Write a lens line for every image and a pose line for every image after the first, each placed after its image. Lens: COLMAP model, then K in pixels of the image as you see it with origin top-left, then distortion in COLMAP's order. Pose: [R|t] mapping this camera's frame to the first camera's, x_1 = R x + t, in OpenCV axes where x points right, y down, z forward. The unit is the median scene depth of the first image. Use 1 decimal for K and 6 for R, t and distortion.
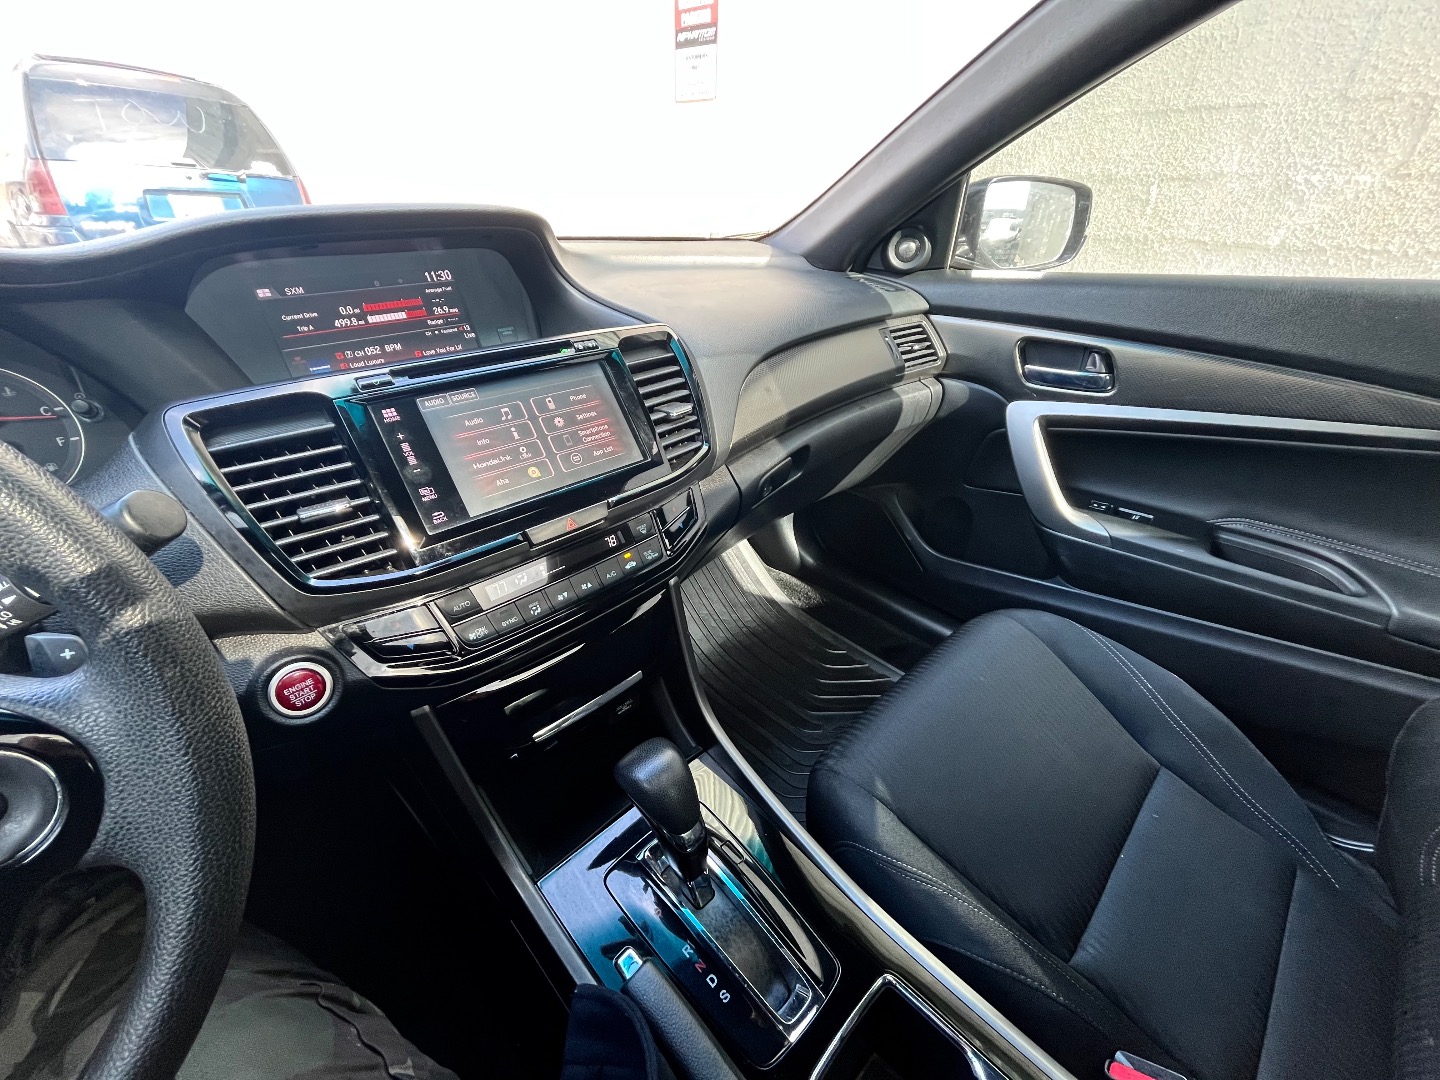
lens RADIAL K [[583.6, 0, 717.9], [0, 583.6, 536.1], [0, 0, 1]] dist [-0.000914, 0.000066]
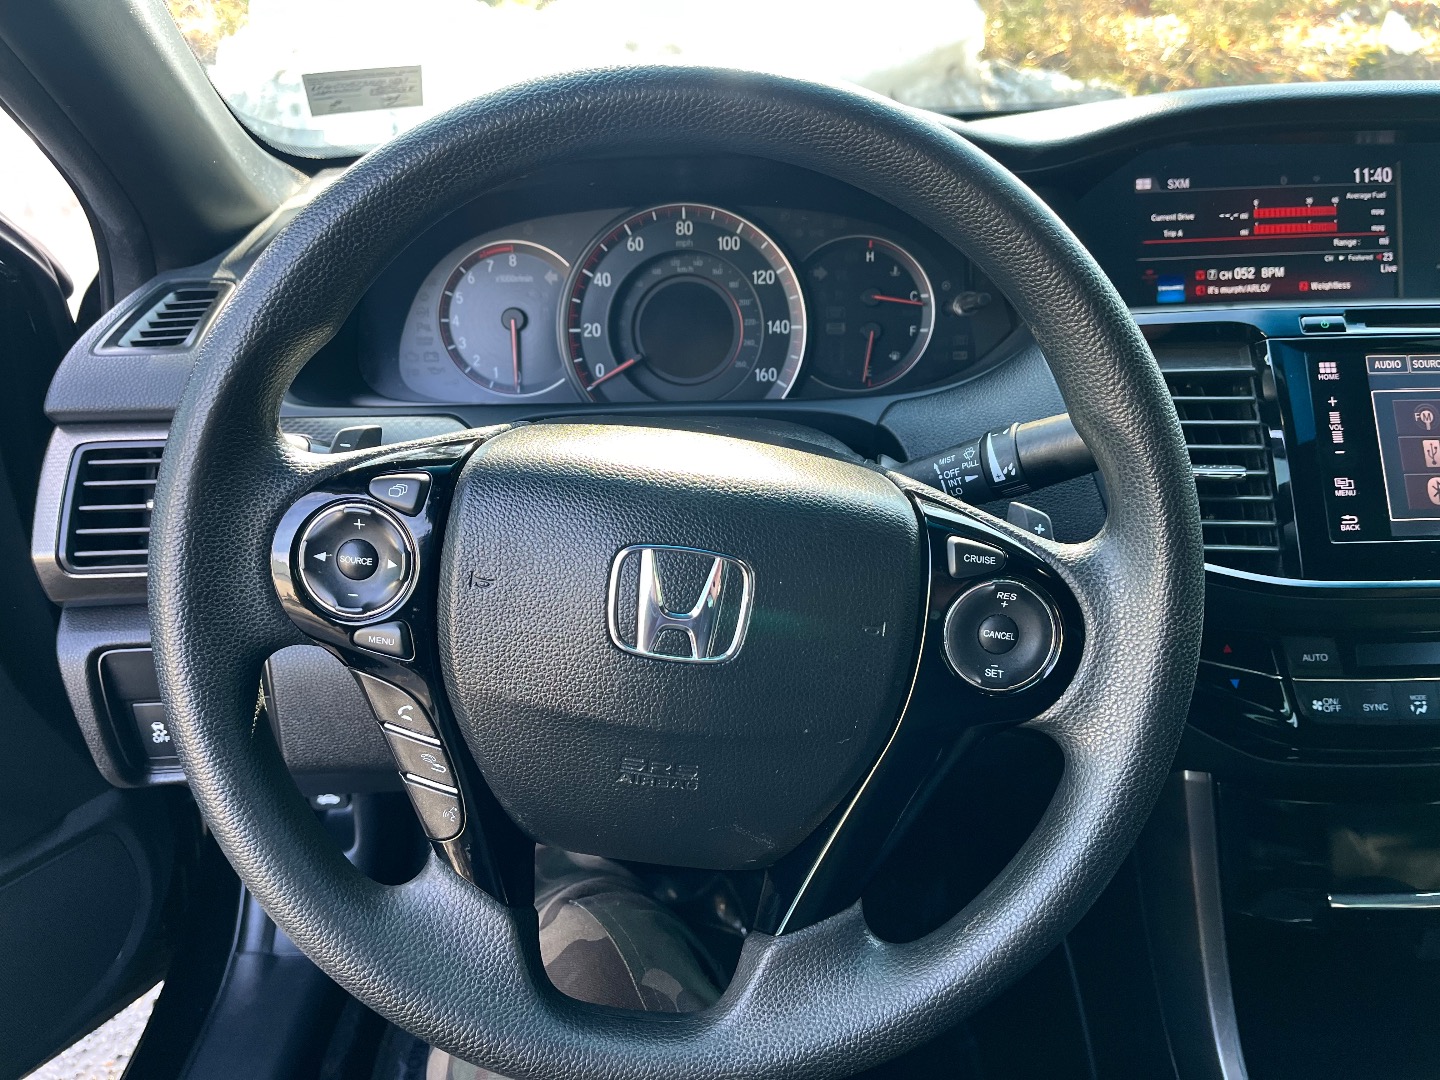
lens RADIAL K [[1104.6, 0, 713.3], [0, 1104.6, 541.6], [0, 0, 1]] dist [0.023580, -0.035519]
pose [[0.727863, 0.282623, -0.624771, -0.141681], [-0.325095, 0.944437, 0.048490, 0.123821], [0.603762, 0.167816, 0.779301, -0.352160]]
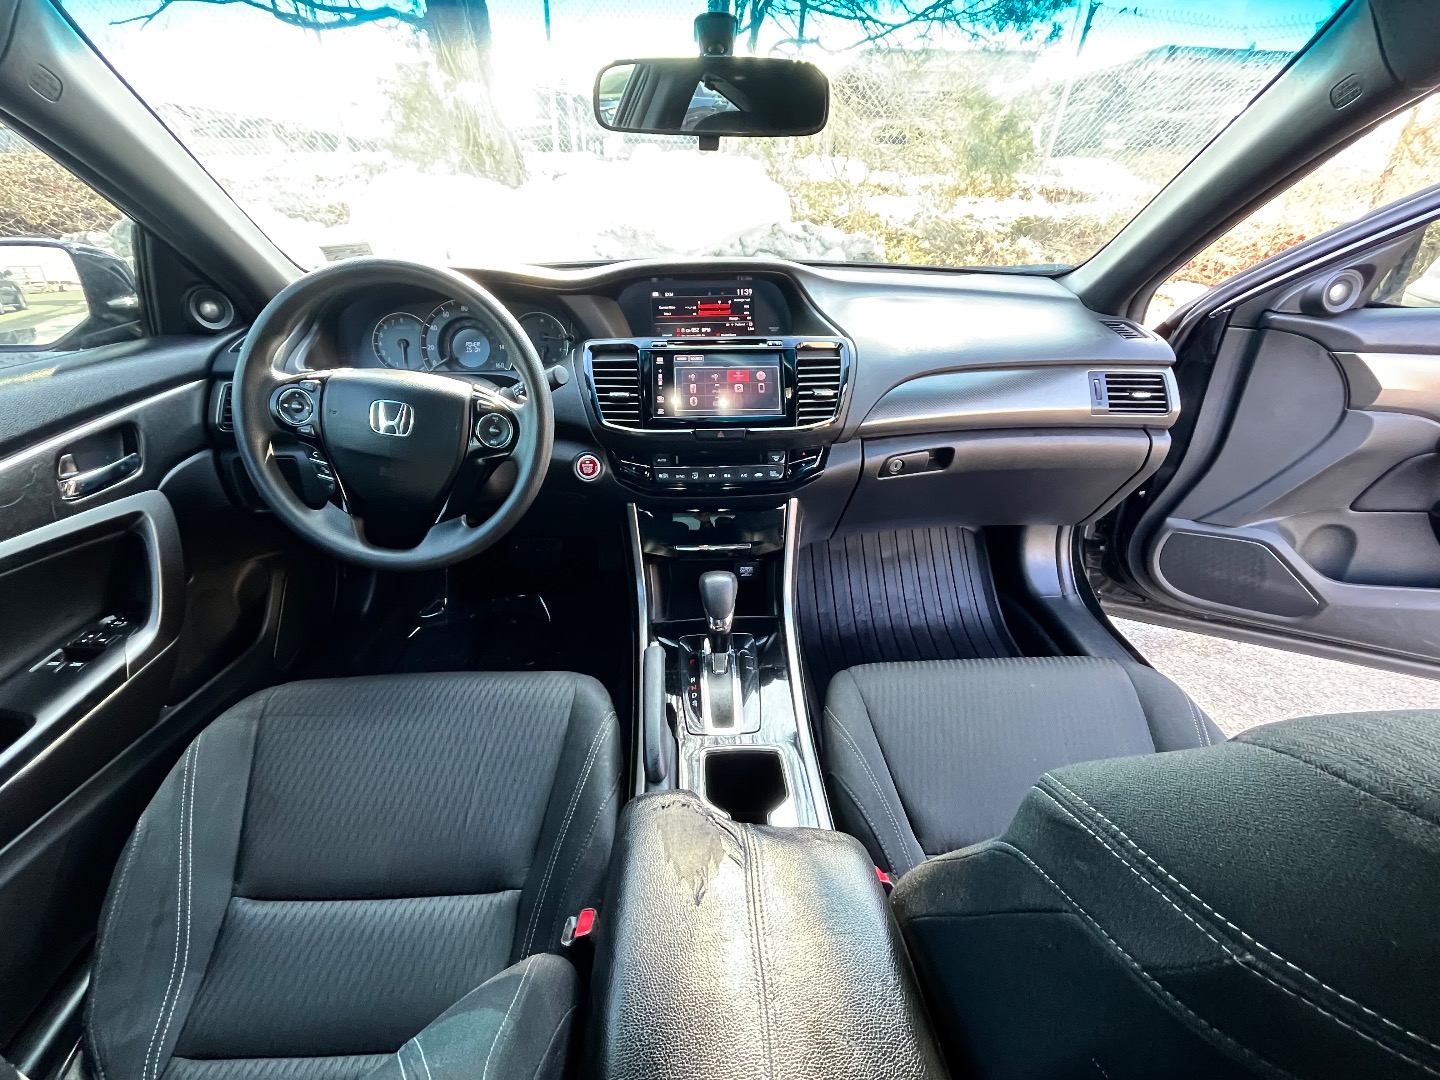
lens RADIAL K [[669.9, 0, 721.2], [0, 669.9, 543.5], [0, 0, 1]] dist [0.004974, 0.000345]
pose [[0.753721, 0.312890, -0.577931, 0.873889], [-0.327447, 0.941257, 0.082547, 0.103739], [0.569809, 0.127024, 0.811900, -0.547934]]
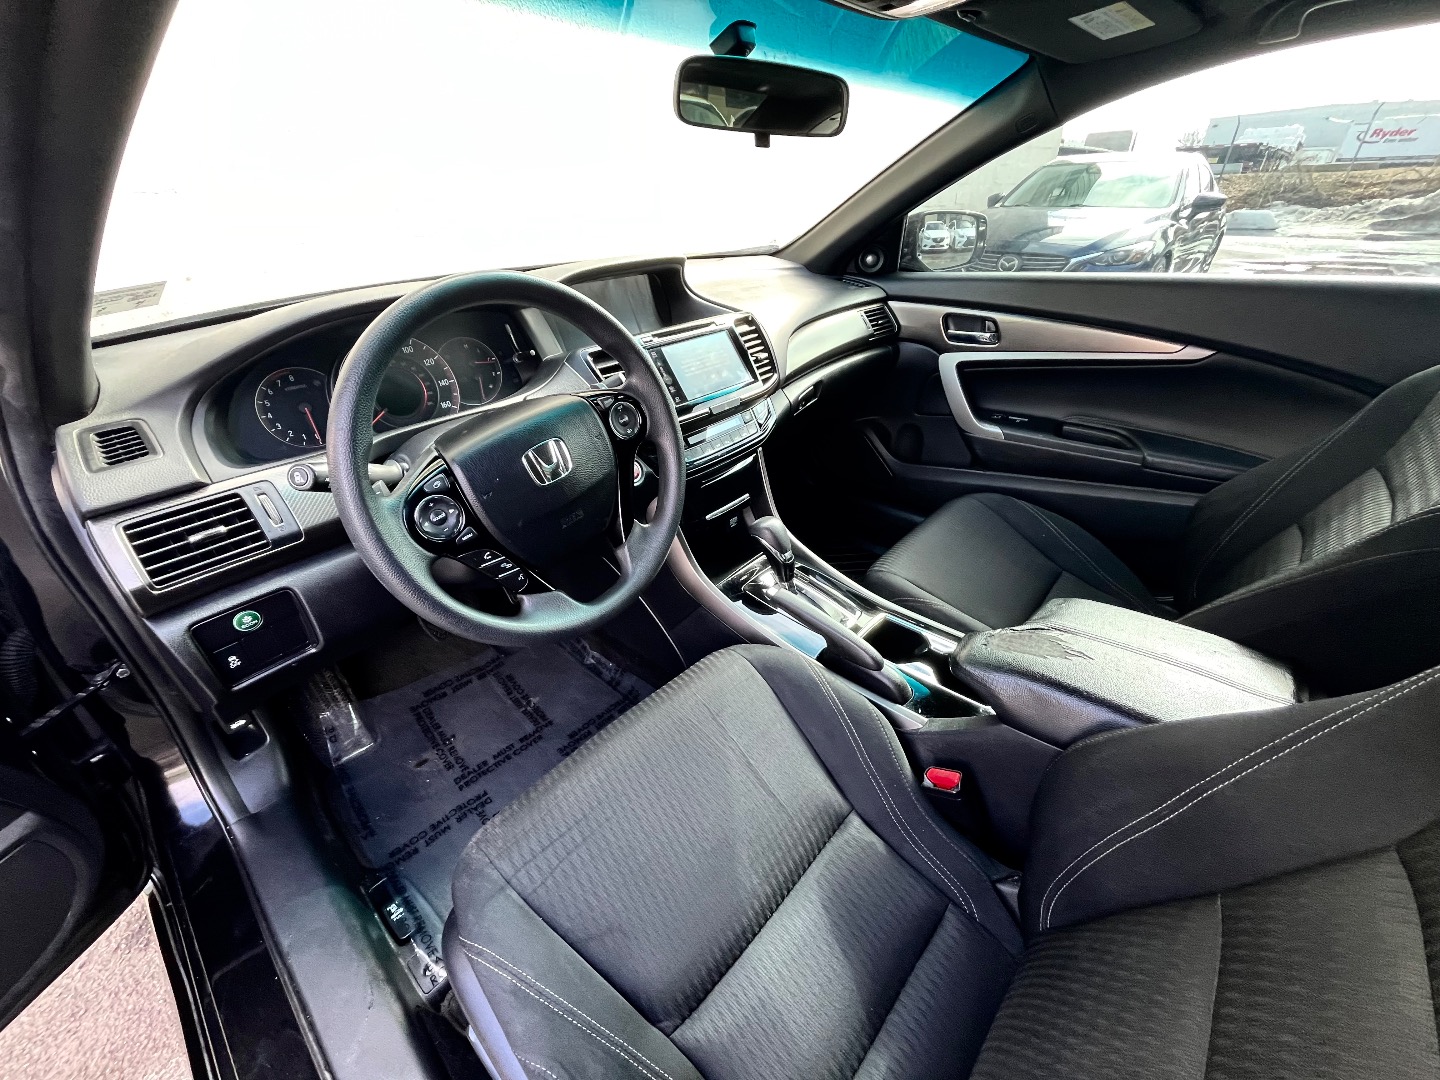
lens RADIAL K [[583.6, 0, 714.8], [0, 583.6, 543.6], [0, 0, 1]] dist [-0.000914, 0.000066]
pose [[0.997600, -0.052525, 0.045119, -0.333454], [0.051506, 0.998397, 0.023465, 0.340569], [-0.046280, -0.021084, 0.998706, -0.903159]]
